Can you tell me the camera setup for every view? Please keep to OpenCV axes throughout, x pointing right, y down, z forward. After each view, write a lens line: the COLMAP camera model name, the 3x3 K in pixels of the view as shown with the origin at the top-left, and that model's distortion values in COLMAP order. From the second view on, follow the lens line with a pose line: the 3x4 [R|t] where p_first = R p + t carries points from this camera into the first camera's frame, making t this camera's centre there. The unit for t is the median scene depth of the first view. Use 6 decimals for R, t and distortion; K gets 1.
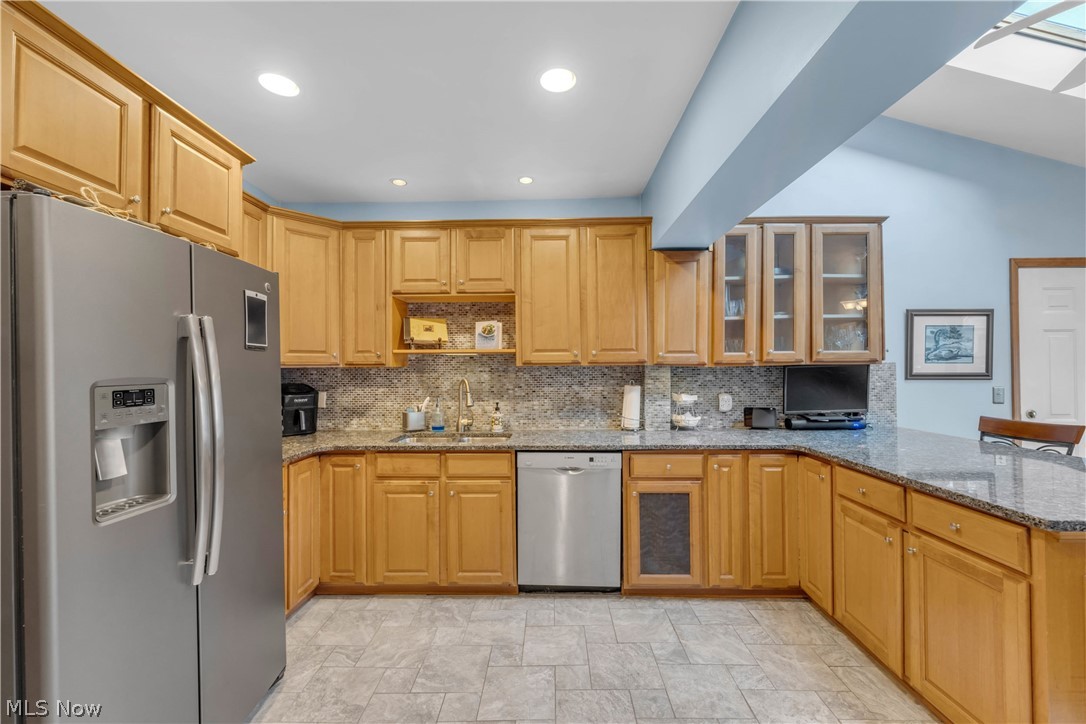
lens RADIAL K [[438.6, 0, 540.8], [0, 438.6, 363.5], [0, 0, 1]] dist [-0.001390, -0.000085]
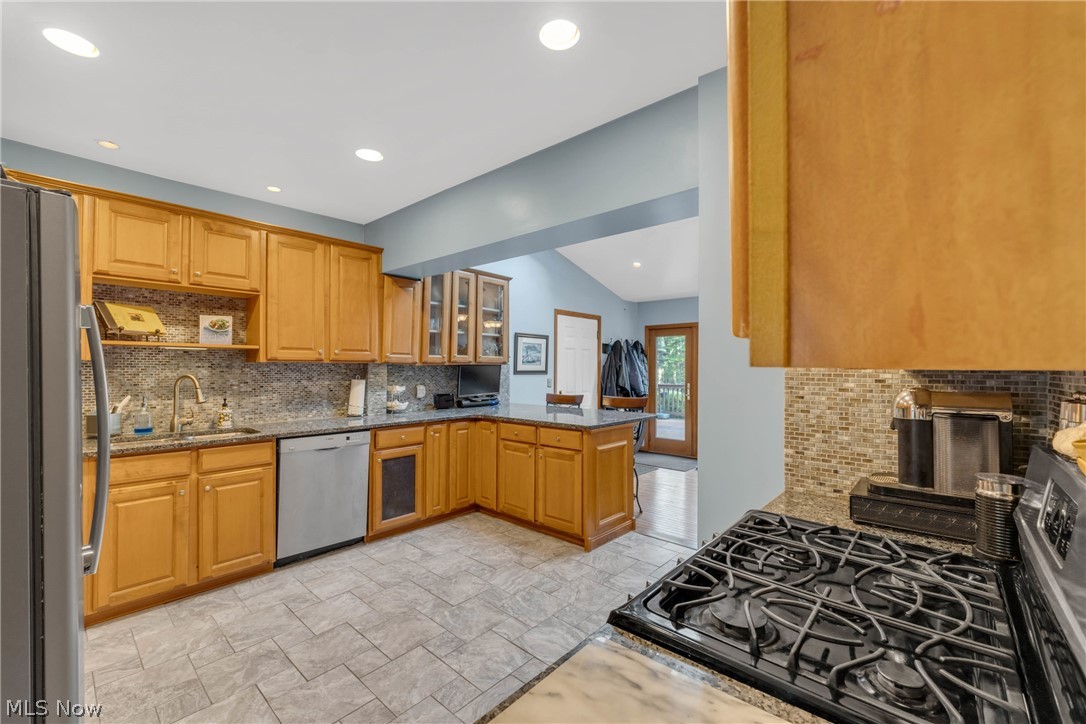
lens RADIAL K [[438.6, 0, 542.7], [0, 438.6, 365.3], [0, 0, 1]] dist [-0.001390, -0.000085]
pose [[0.654946, 0.012482, 0.755573, -0.409184], [-0.017698, 0.999843, -0.001176, 0.002788], [-0.755469, -0.012602, 0.655063, -0.203609]]
